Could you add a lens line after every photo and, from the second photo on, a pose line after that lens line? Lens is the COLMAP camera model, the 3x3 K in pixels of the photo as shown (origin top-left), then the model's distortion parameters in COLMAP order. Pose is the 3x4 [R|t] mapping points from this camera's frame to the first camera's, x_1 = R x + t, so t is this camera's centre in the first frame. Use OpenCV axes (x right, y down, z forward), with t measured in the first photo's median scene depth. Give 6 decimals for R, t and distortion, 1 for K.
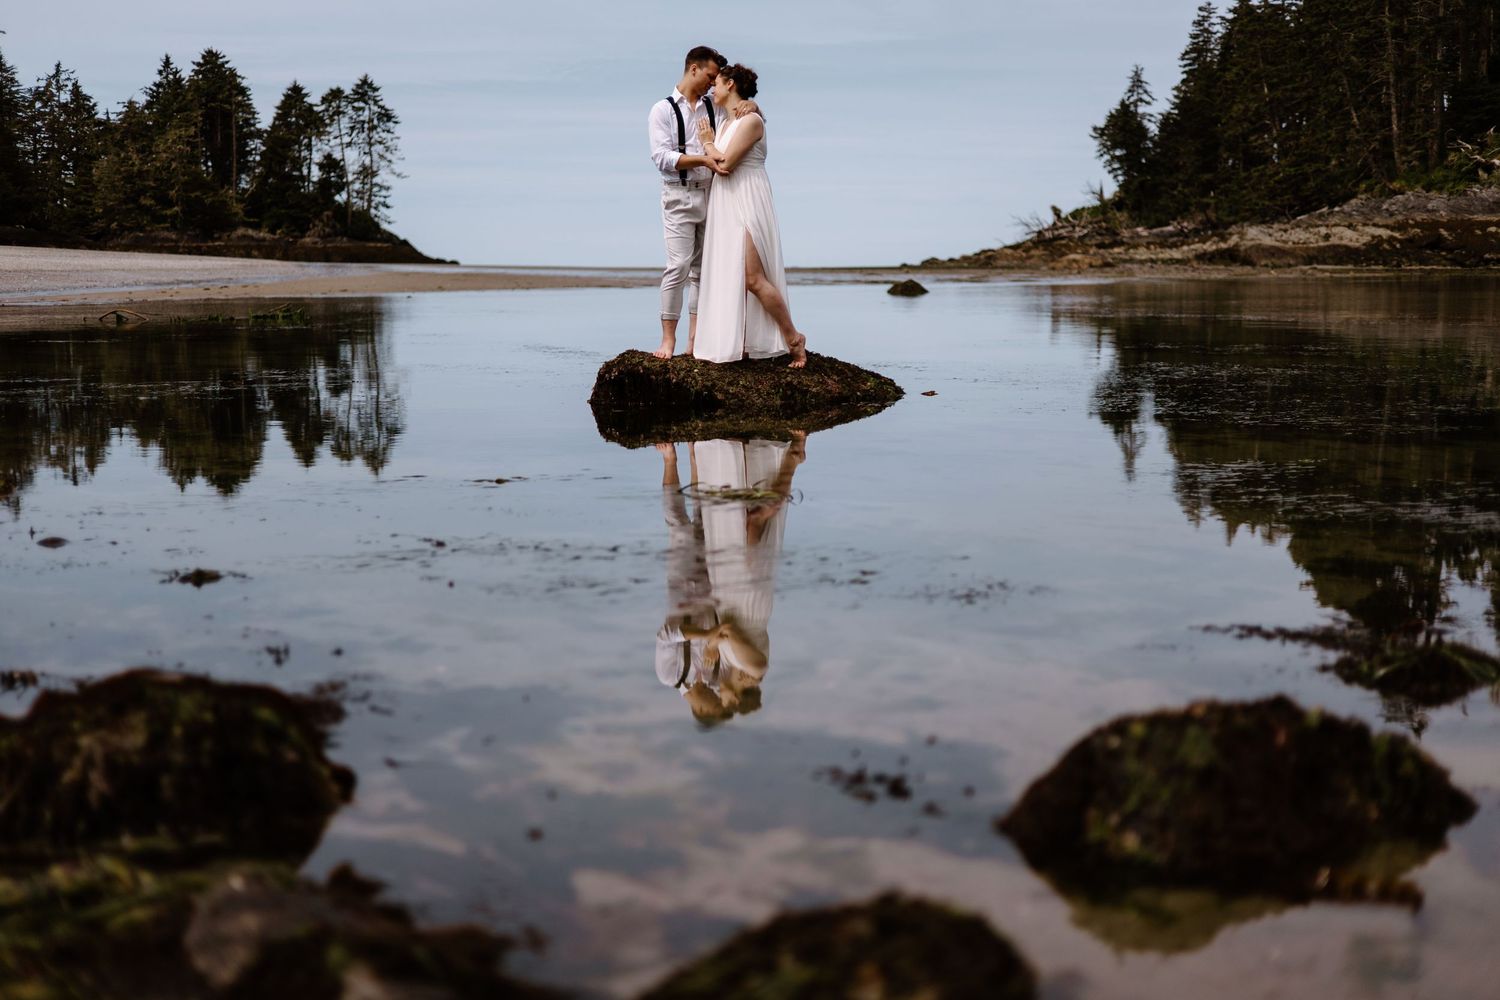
lens RADIAL K [[2100.2, 0, 750.0], [0, 2100.2, 500.0], [0, 0, 1]] dist [0.088370, -0.203811]
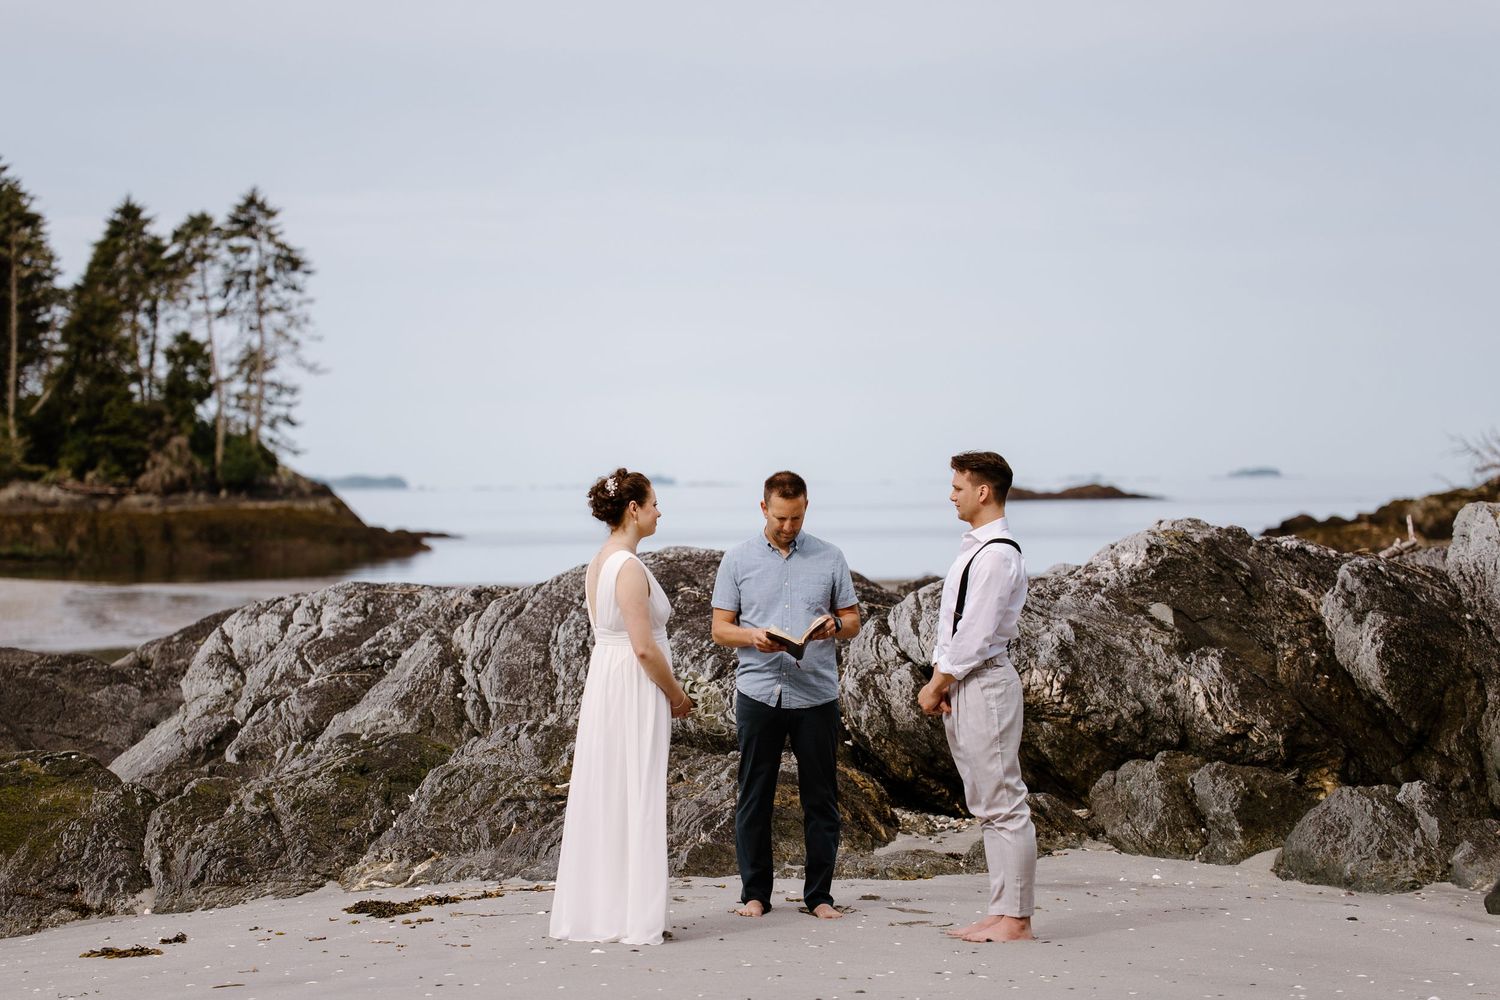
lens RADIAL K [[6890.1, 0, 750.0], [0, 6890.1, 500.0], [0, 0, 1]] dist [0.653211, 4.253953]
pose [[0.988436, -0.000052, -0.151638, 0.217850], [-0.011649, 0.997019, -0.076275, 0.014175], [0.151190, 0.077159, 0.985489, -0.743295]]
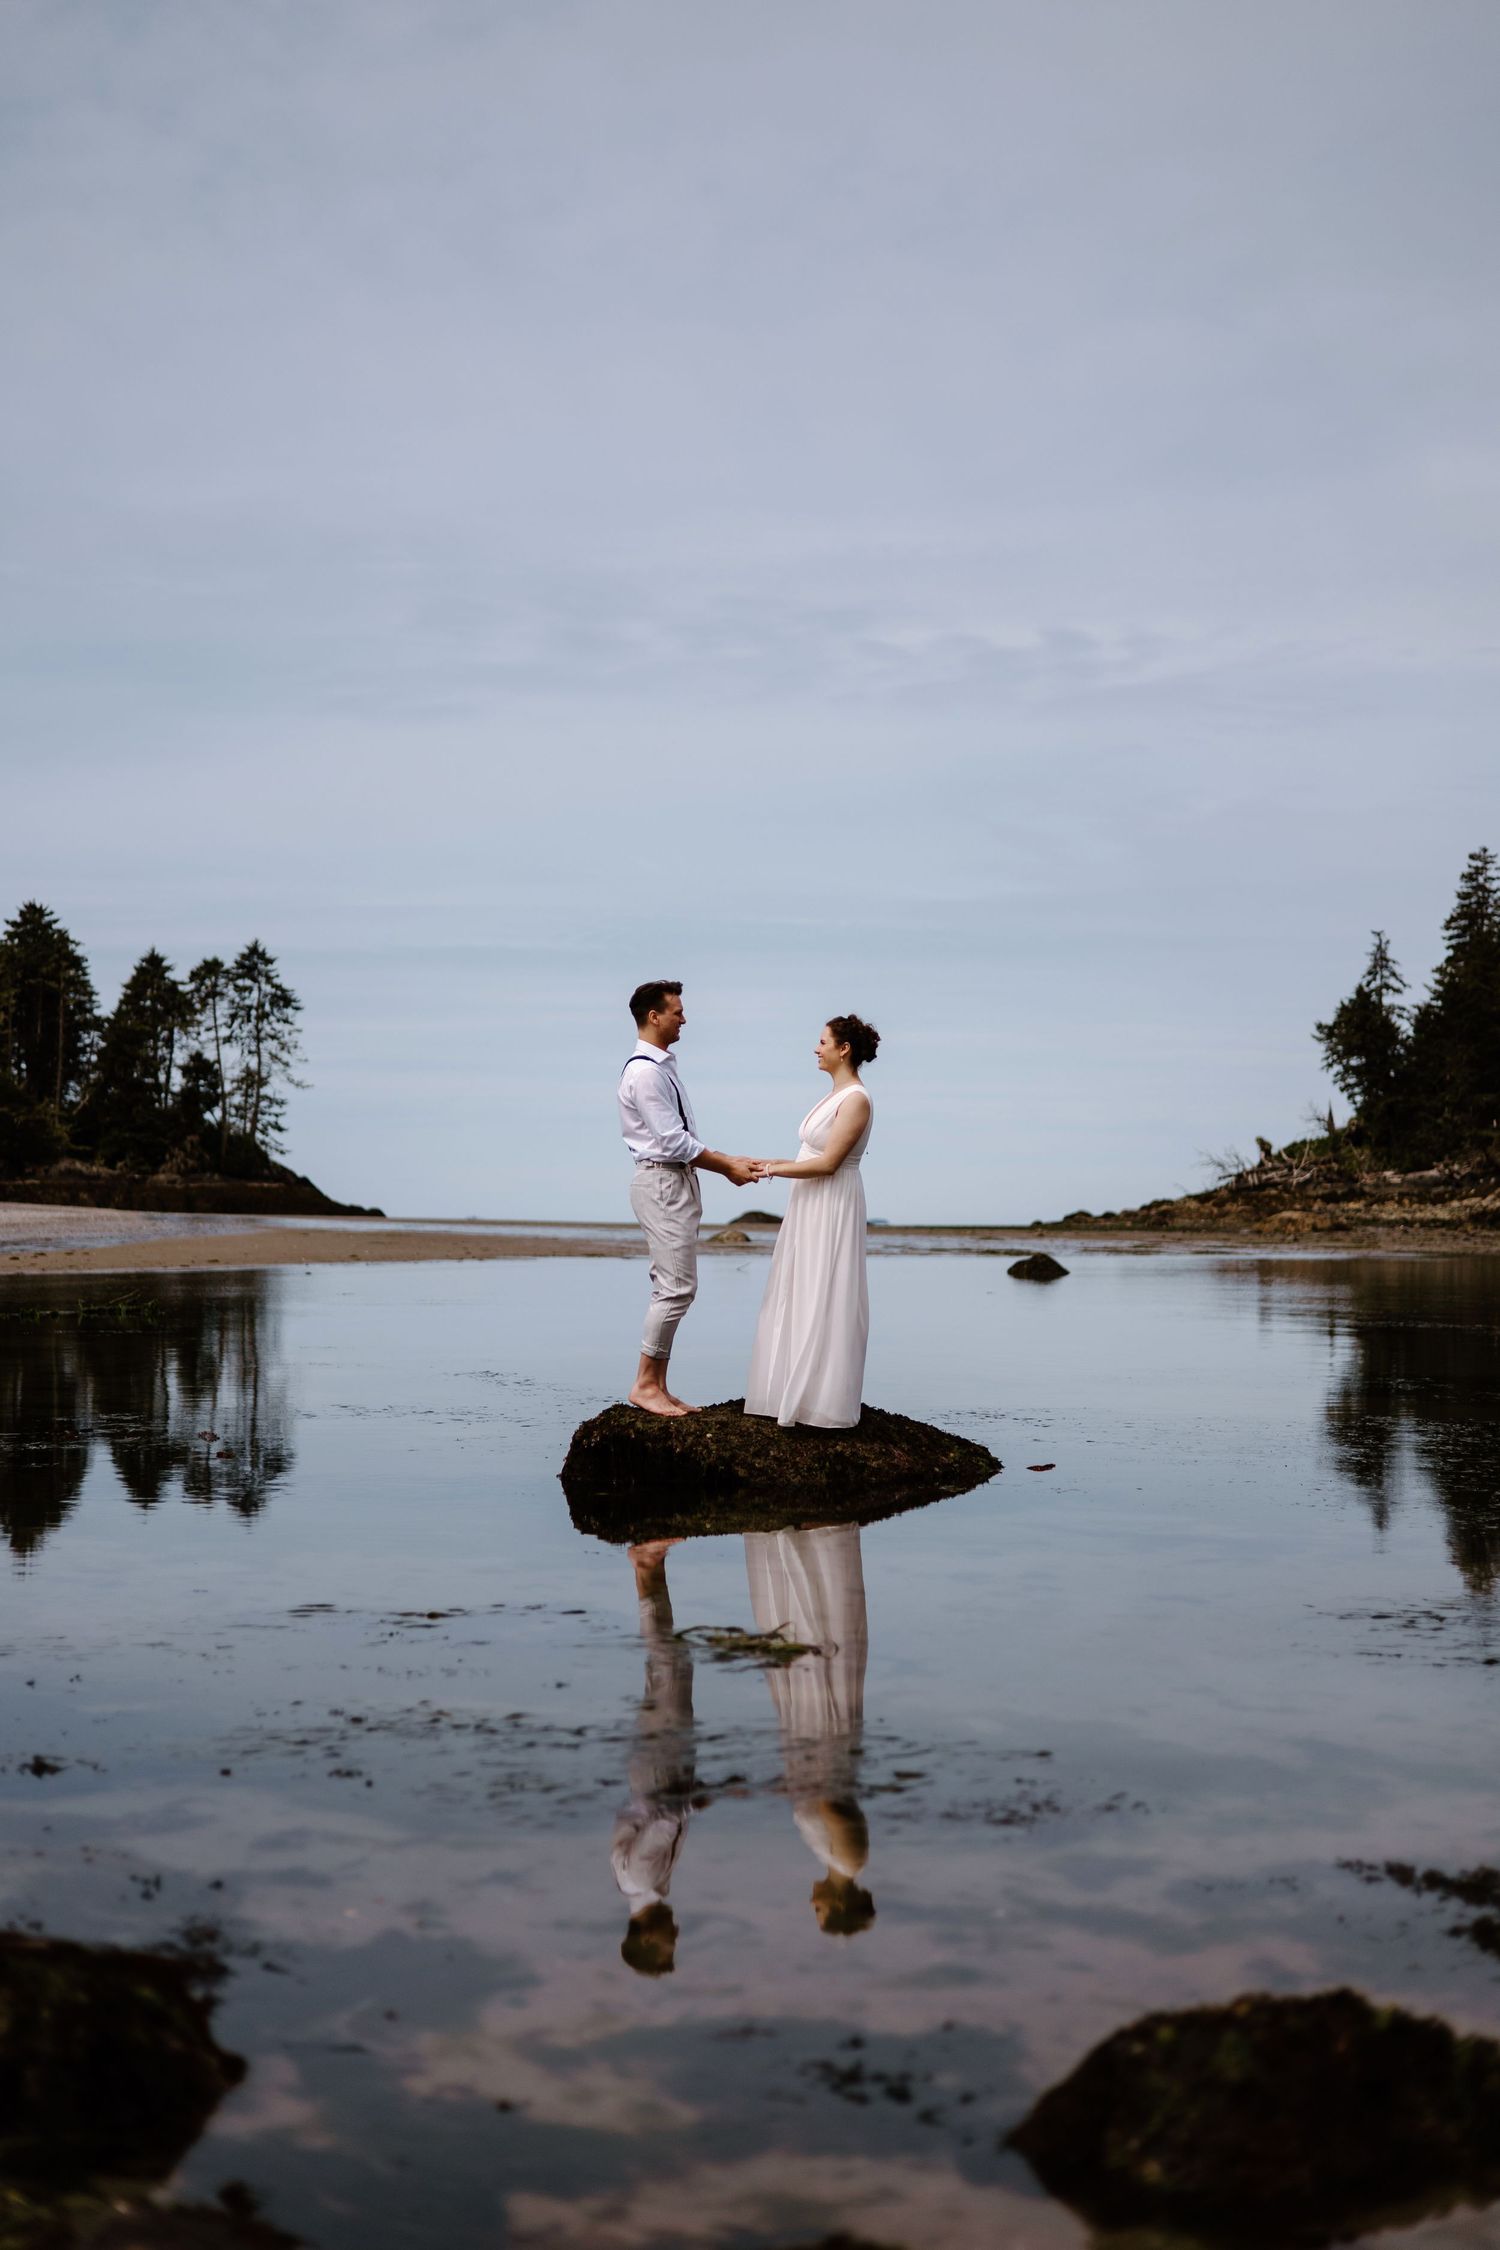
lens RADIAL K [[3139.5, 0, 750.0], [0, 3139.5, 1125.0], [0, 0, 1]] dist [0.101076, -0.041230]
pose [[0.999740, 0.010591, -0.020186, 0.000712], [-0.013287, 0.990270, -0.138524, -0.001459], [0.018522, 0.138757, 0.990153, -0.006360]]
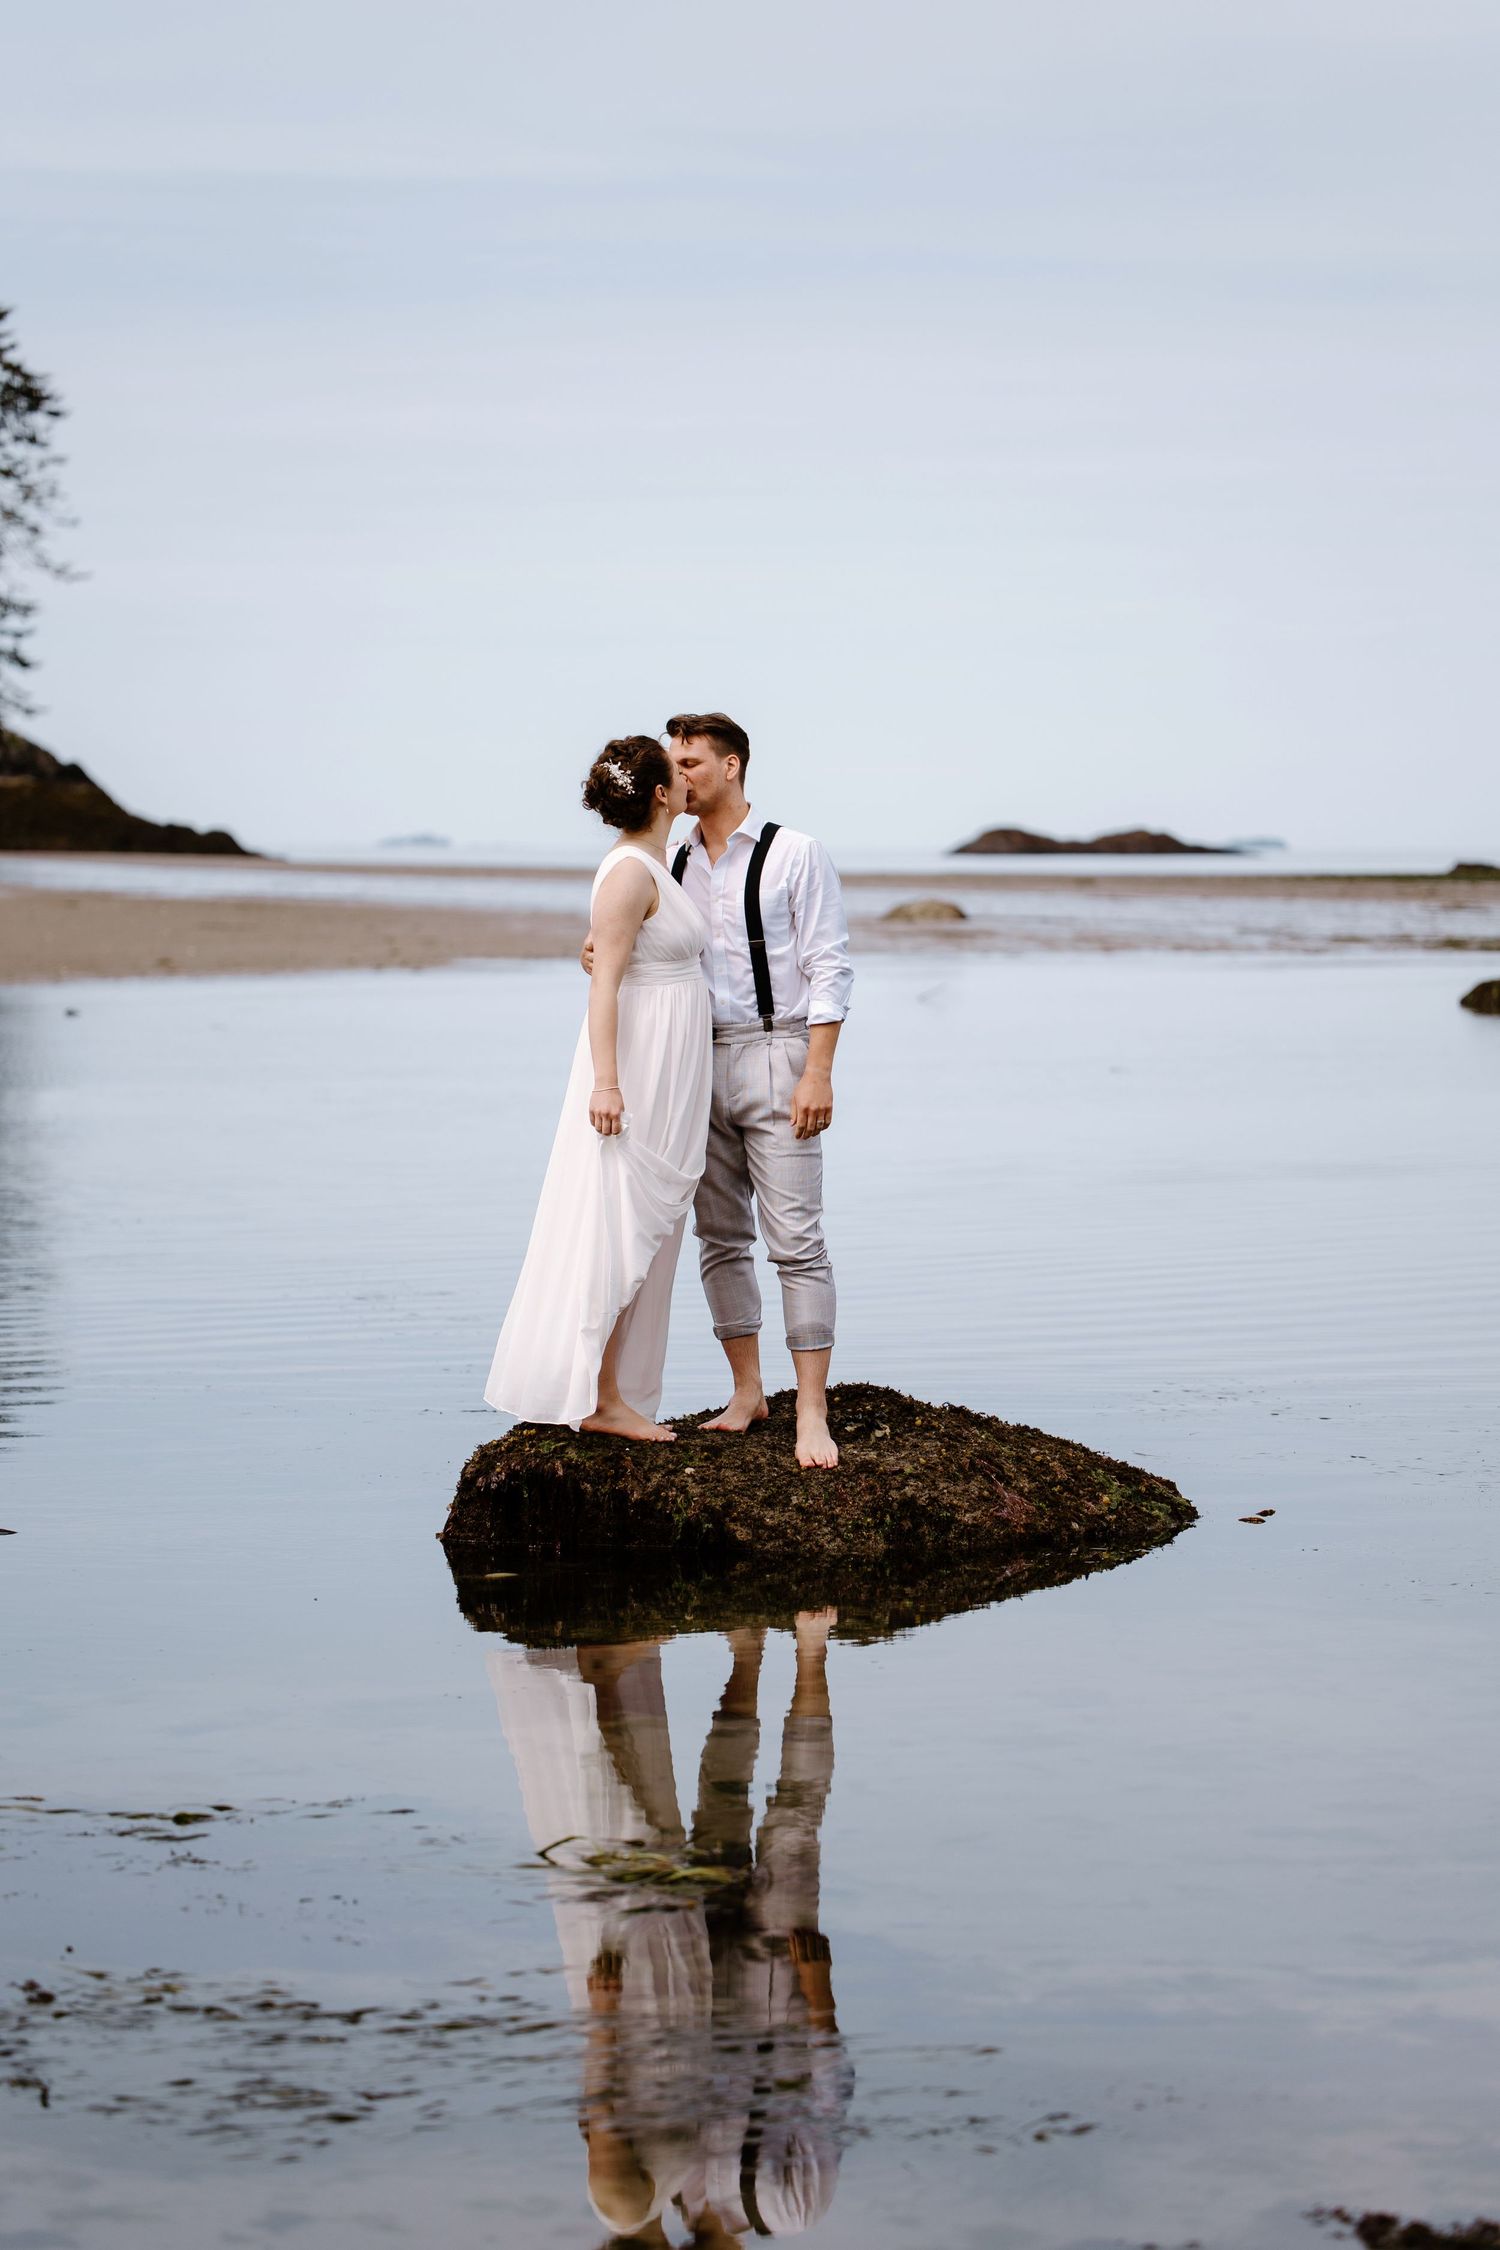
lens RADIAL K [[6566.3, 0, 750.0], [0, 6566.3, 1125.0], [0, 0, 1]] dist [0.283260, 1.251323]
pose [[0.998144, 0.014759, -0.059087, 0.005246], [-0.018440, 0.997890, -0.062253, -0.003936], [0.058044, 0.063227, 0.996310, -0.027484]]
